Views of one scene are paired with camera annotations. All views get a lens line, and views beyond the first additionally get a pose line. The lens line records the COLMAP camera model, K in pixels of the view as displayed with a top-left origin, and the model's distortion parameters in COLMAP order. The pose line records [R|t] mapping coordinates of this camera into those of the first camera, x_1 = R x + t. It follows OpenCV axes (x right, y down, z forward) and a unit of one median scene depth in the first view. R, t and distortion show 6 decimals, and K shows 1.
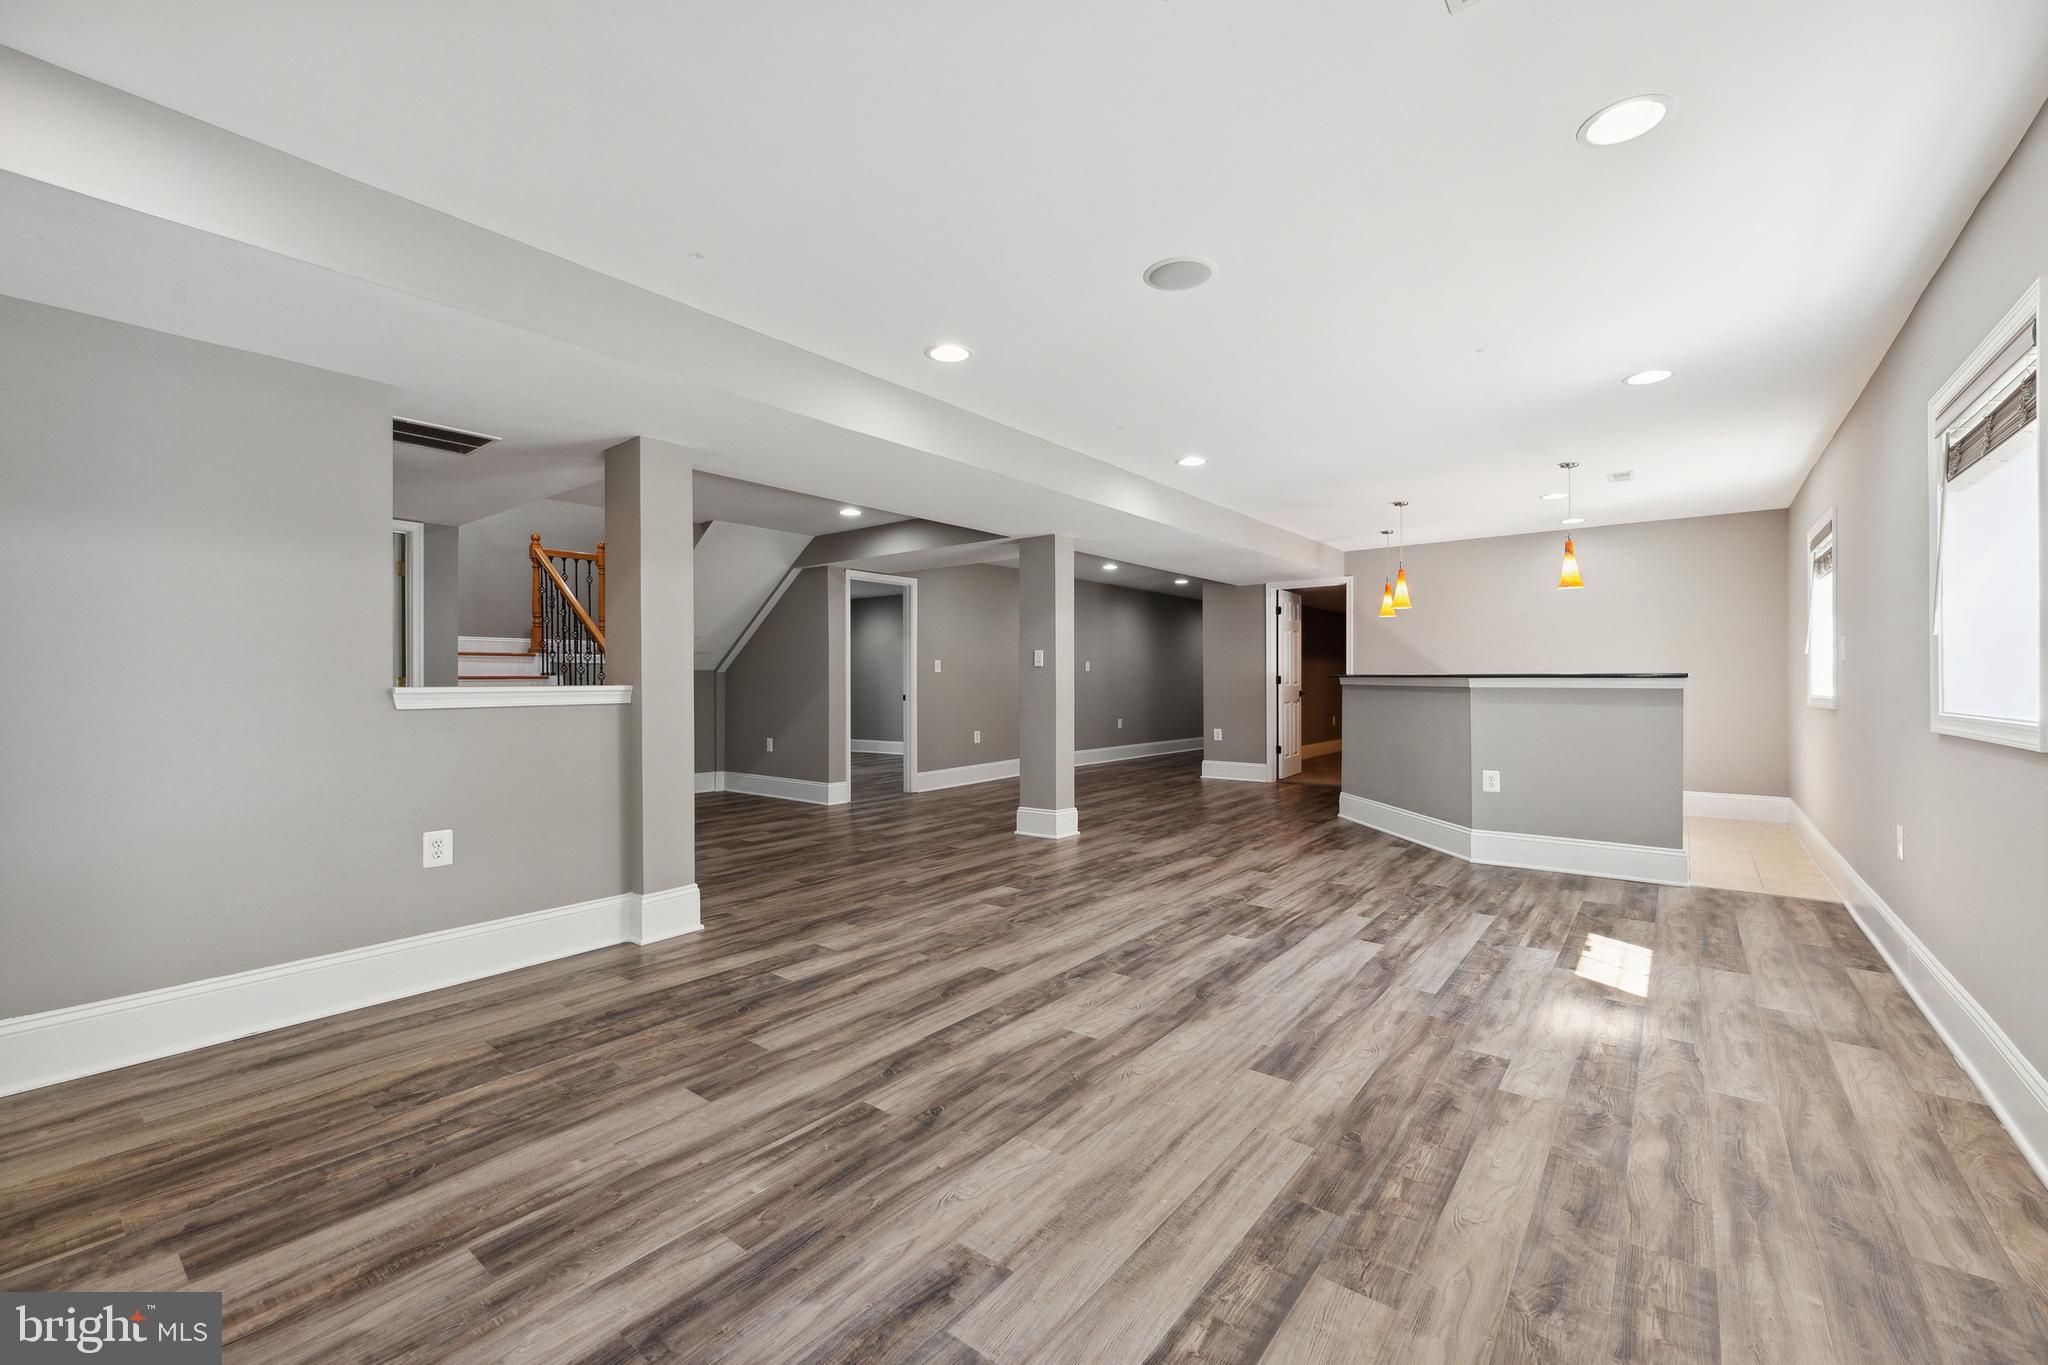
lens RADIAL K [[851.8, 0, 1030.7], [0, 851.8, 672.4], [0, 0, 1]] dist [-0.001591, 0.000097]
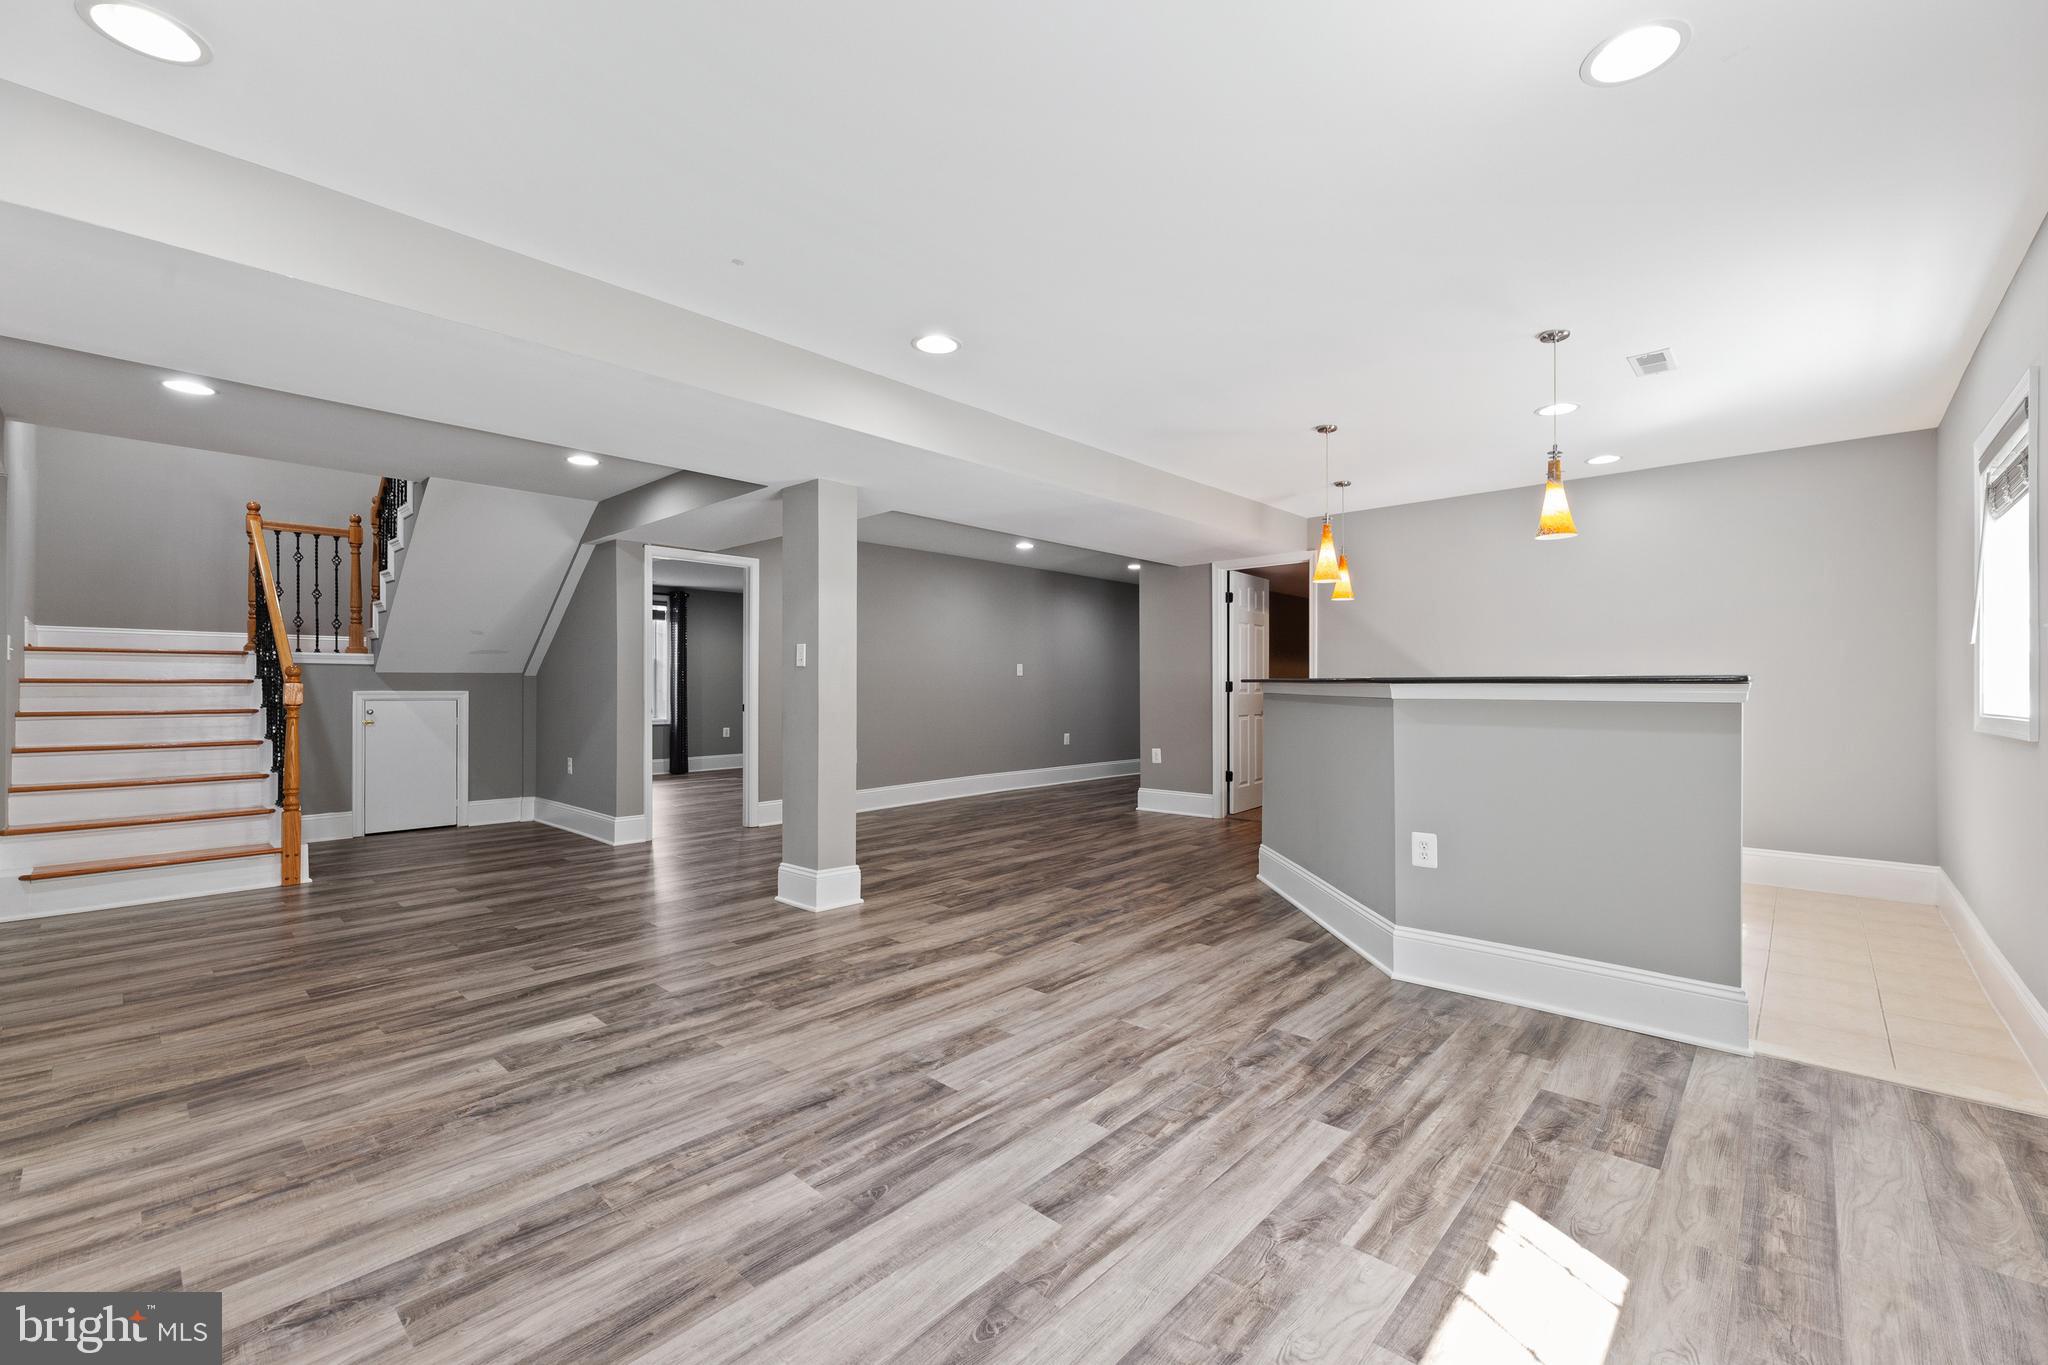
lens RADIAL K [[860.5, 0, 1038.1], [0, 860.5, 678.9], [0, 0, 1]] dist [-0.000295, -0.000194]
pose [[0.997110, 0.001516, -0.075961, 0.324310], [-0.001495, 0.999999, 0.000330, 0.003325], [0.075961, -0.000215, 0.997111, 0.371885]]
